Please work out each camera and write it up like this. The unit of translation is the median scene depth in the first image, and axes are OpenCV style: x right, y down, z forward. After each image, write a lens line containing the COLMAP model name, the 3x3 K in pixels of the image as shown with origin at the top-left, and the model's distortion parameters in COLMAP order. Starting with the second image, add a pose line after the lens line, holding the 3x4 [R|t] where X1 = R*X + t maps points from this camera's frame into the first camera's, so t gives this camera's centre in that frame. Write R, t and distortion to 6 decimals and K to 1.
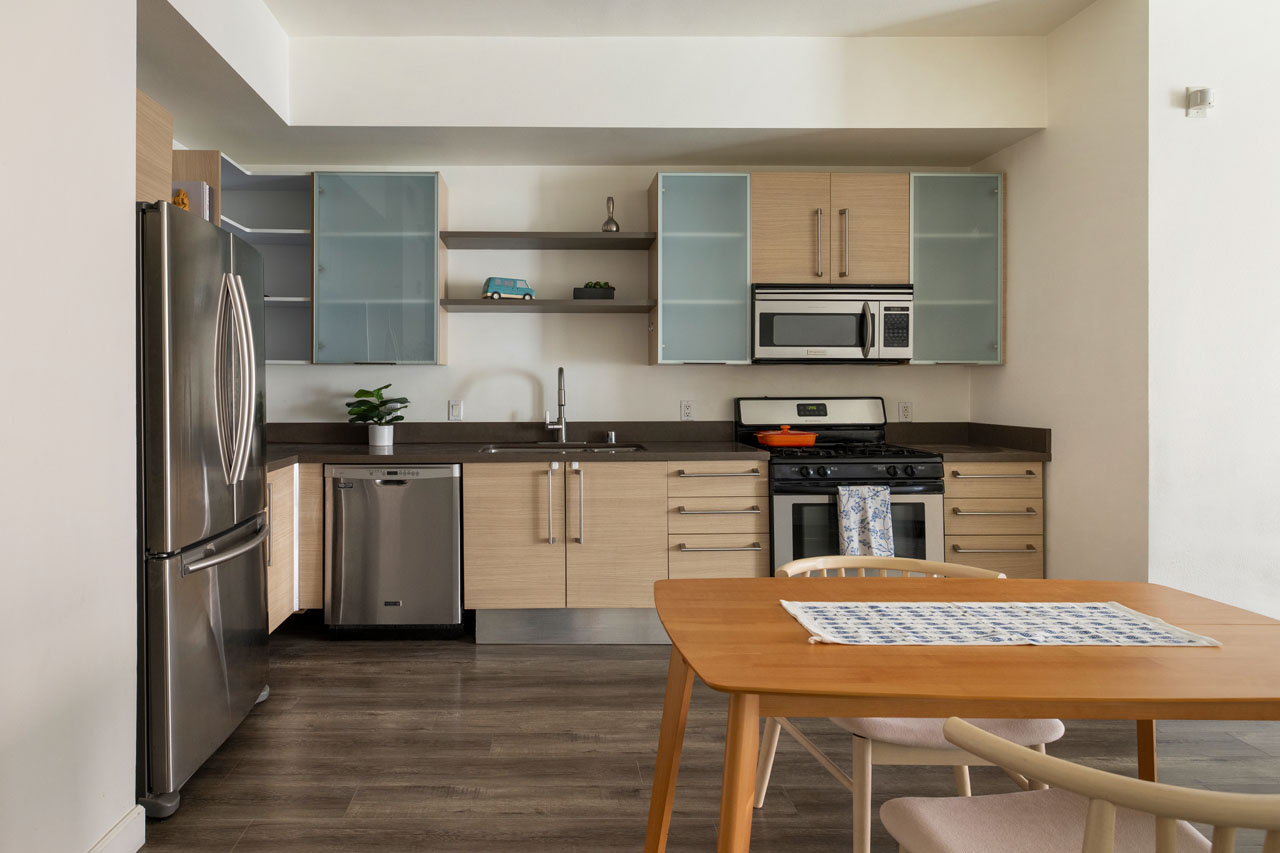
lens RADIAL K [[697.5, 0, 644.7], [0, 697.5, 382.0], [0, 0, 1]] dist [-0.001417, 0.001536]
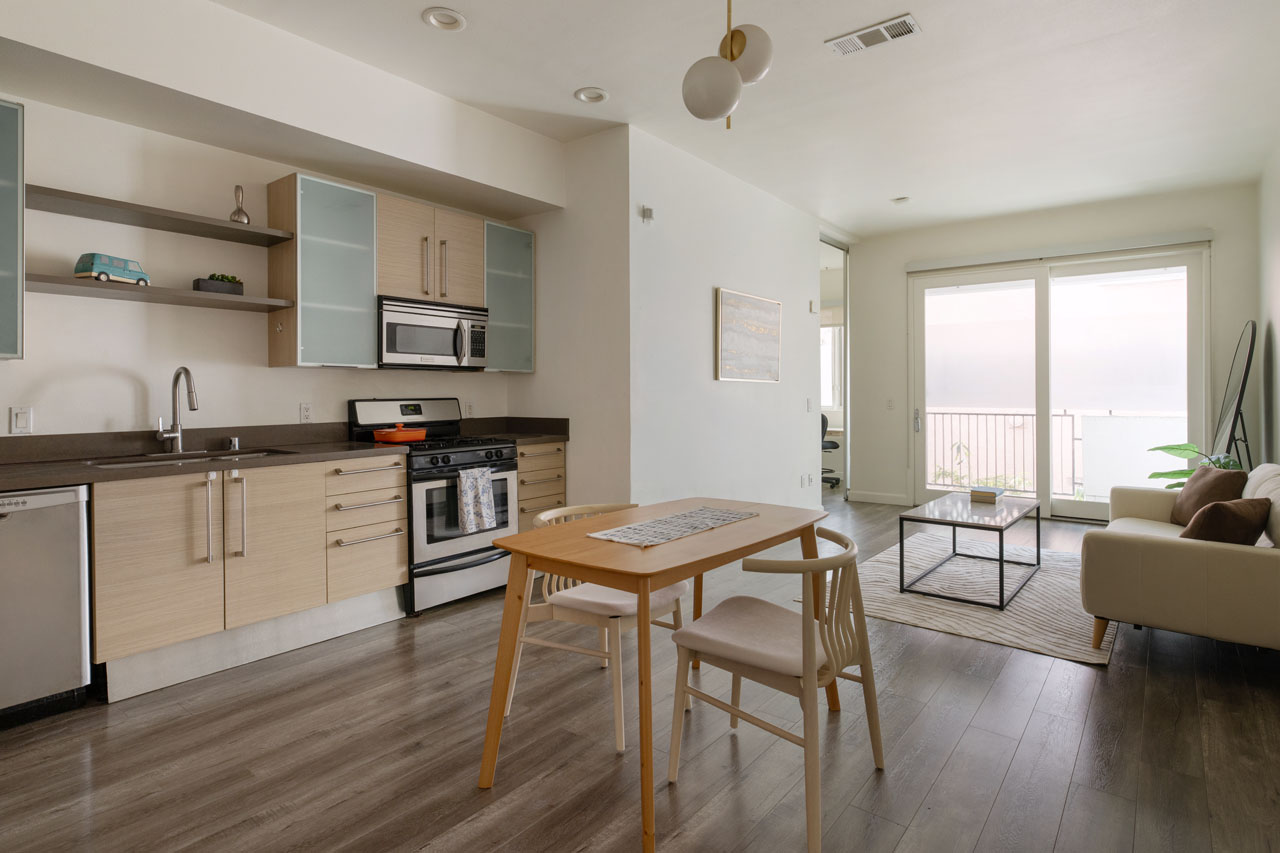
lens RADIAL K [[697.5, 0, 606.8], [0, 697.5, 384.7], [0, 0, 1]] dist [-0.001417, 0.001536]
pose [[0.632741, 0.005354, 0.774345, -0.479512], [0.000884, 0.999970, -0.007637, 0.009026], [-0.774363, 0.005517, 0.632717, 0.030914]]
